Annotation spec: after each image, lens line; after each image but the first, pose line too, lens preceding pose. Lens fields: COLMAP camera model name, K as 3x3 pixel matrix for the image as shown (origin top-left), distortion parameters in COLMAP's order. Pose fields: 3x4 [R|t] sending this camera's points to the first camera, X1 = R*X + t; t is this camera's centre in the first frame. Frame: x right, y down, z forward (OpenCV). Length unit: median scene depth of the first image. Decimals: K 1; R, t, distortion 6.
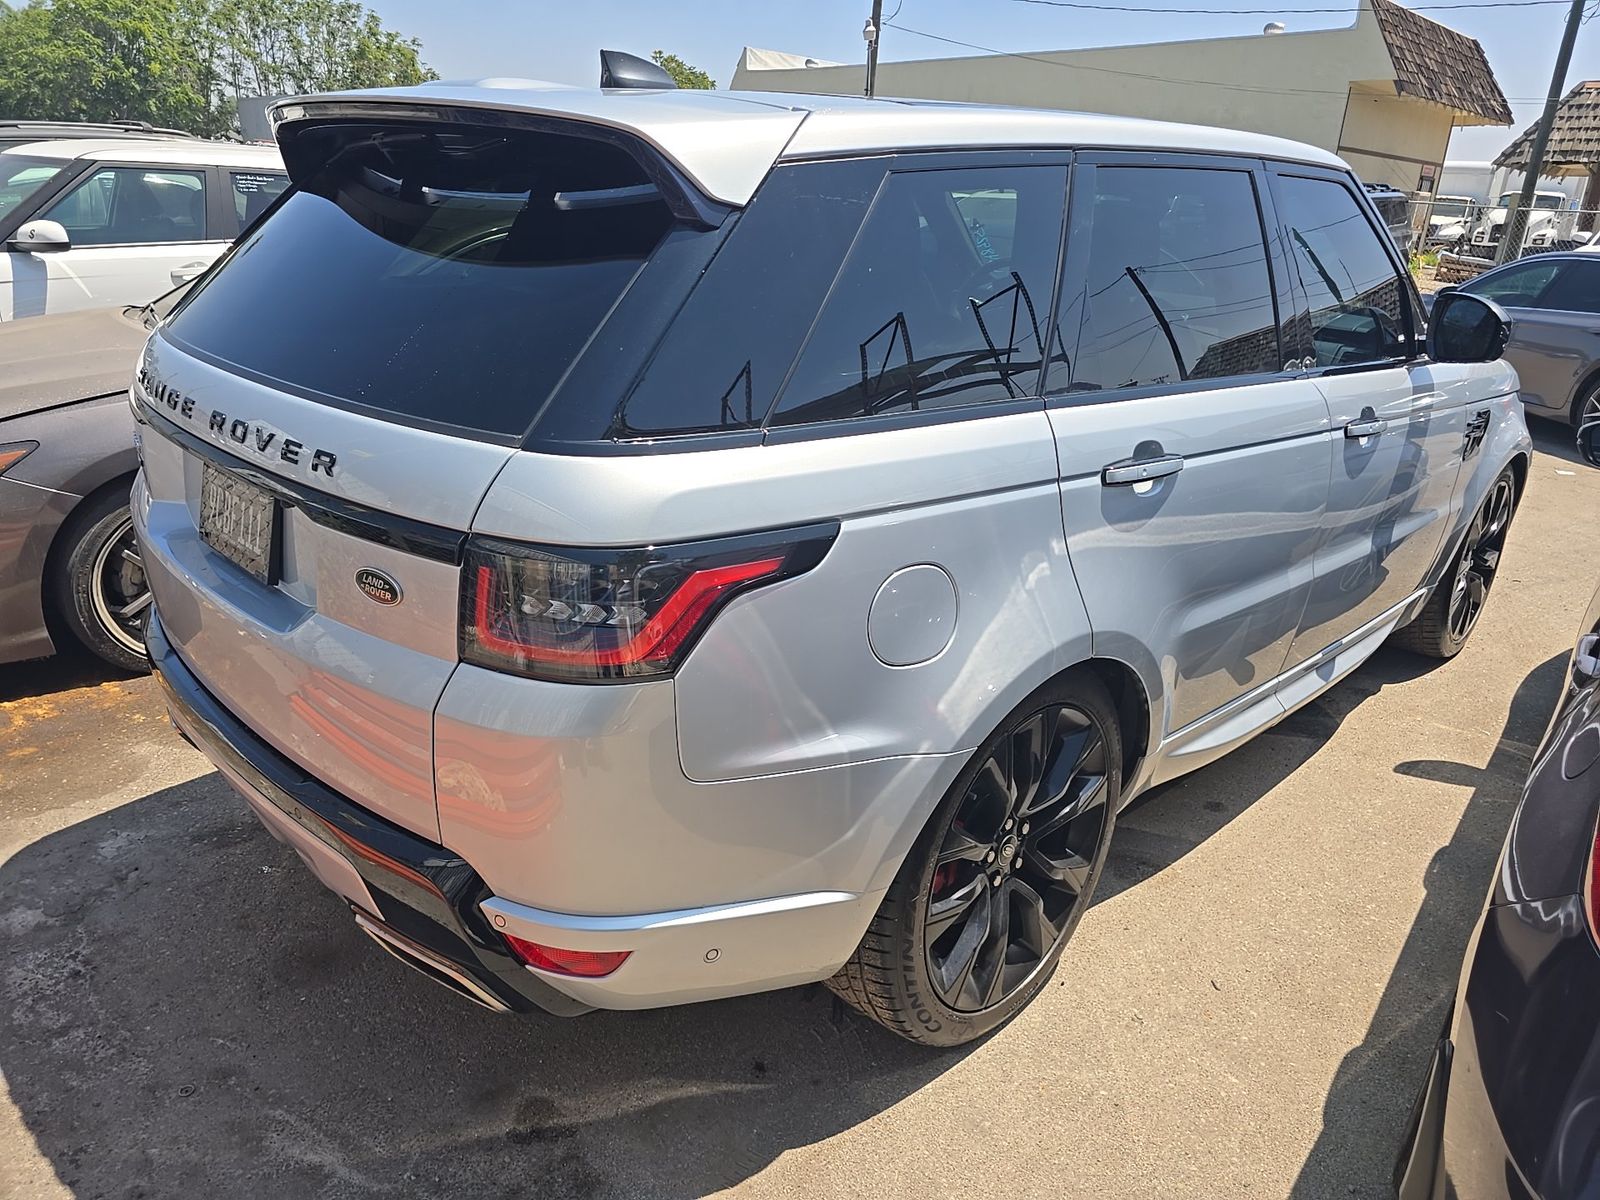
lens RADIAL K [[1070.6, 0, 800.0], [0, 1070.6, 600.0], [0, 0, 1]] dist [0.003736, 0.002030]
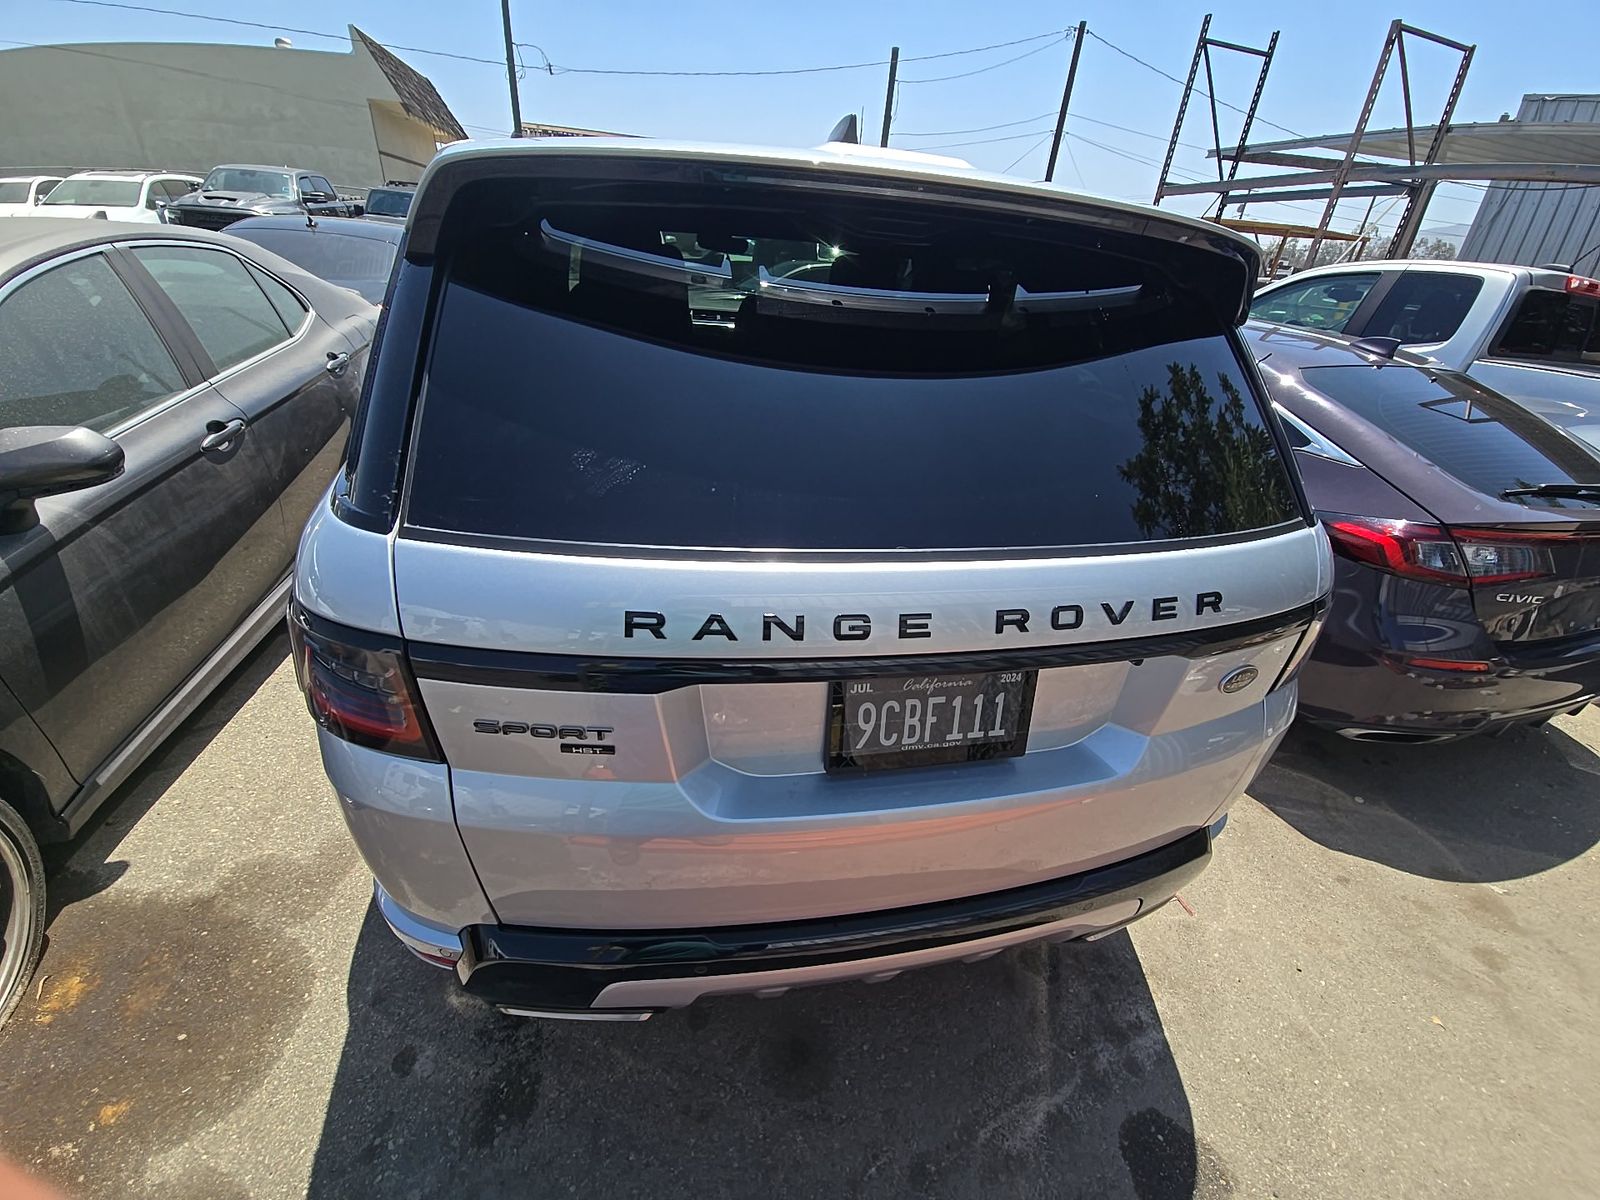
lens RADIAL K [[649.0, 0, 800.0], [0, 649.0, 600.0], [0, 0, 1]] dist [0.015894, -0.015359]
pose [[0.553273, -0.426015, 0.715821, -0.884690], [0.266335, 0.904692, 0.332564, -0.353769], [-0.789275, 0.006650, 0.614004, 0.737665]]
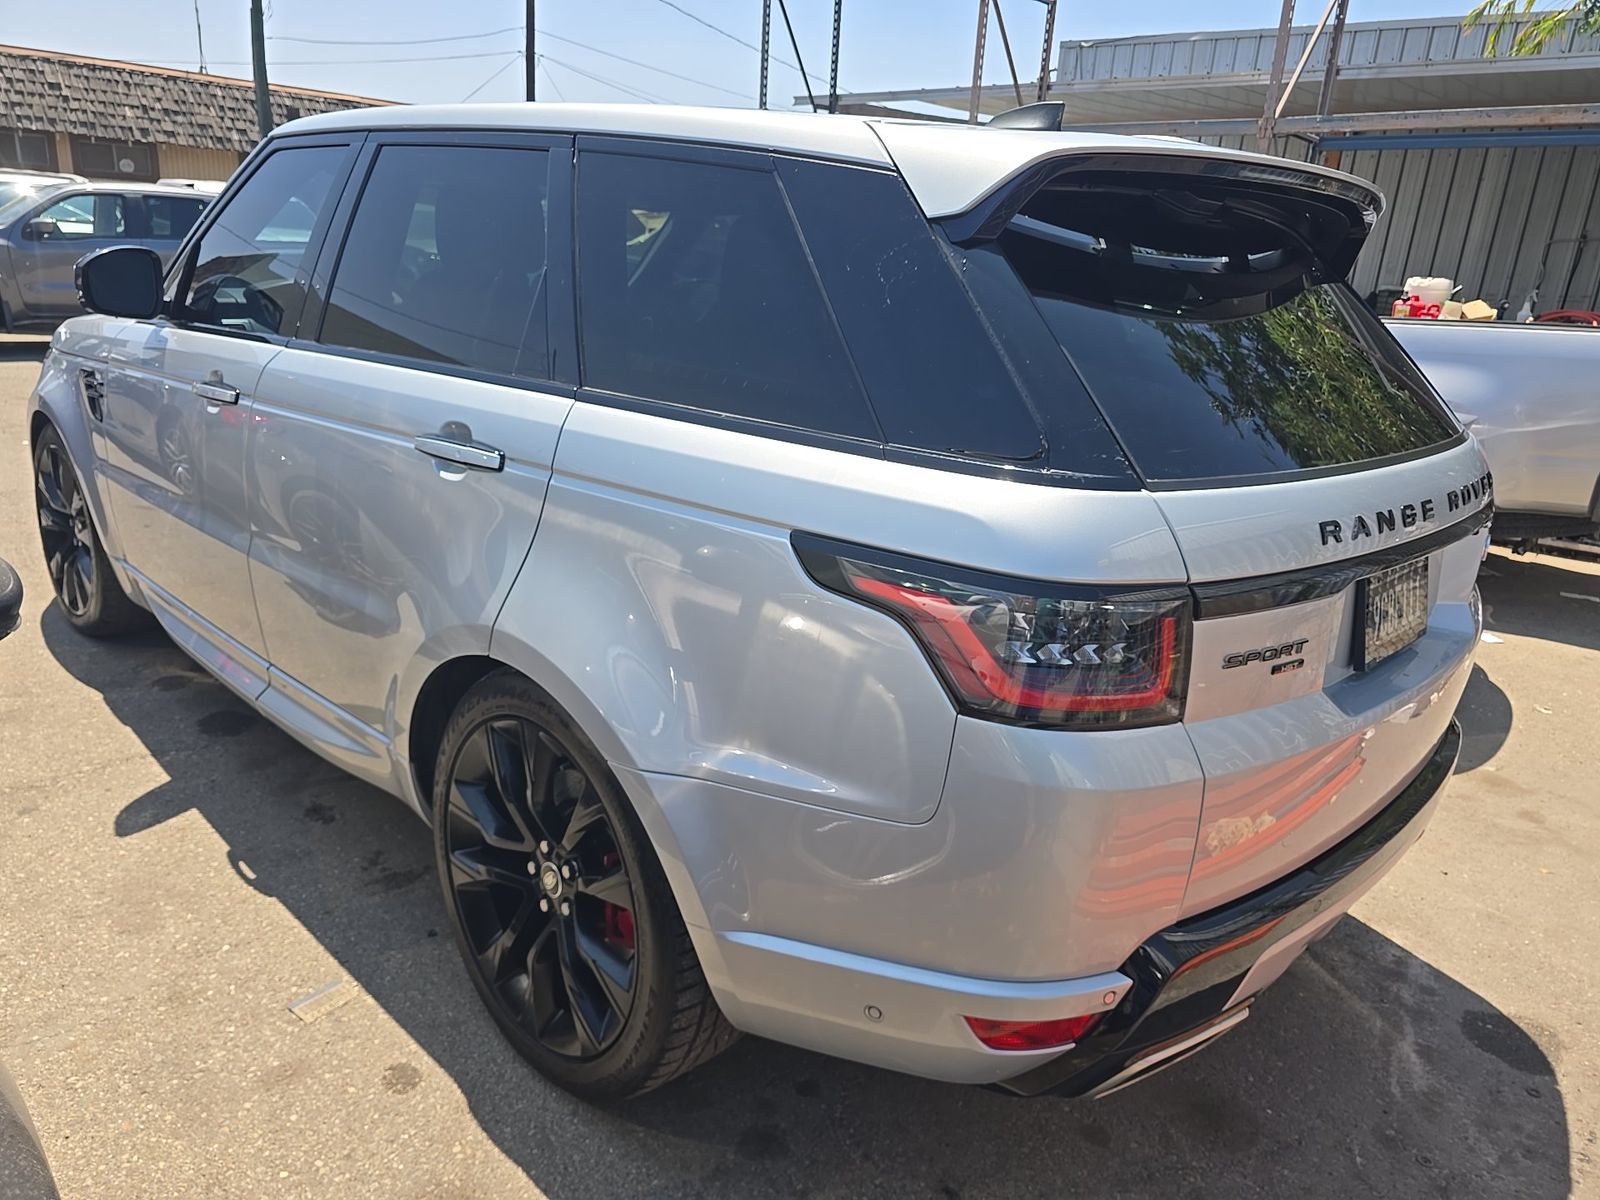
lens RADIAL K [[1106.5, 0, 800.0], [0, 1106.5, 600.0], [0, 0, 1]] dist [-0.003481, -0.005368]
pose [[0.007654, -0.362844, 0.931819, -1.414482], [0.316940, 0.884683, 0.341886, -0.576589], [-0.948415, 0.292713, 0.121771, 1.336084]]
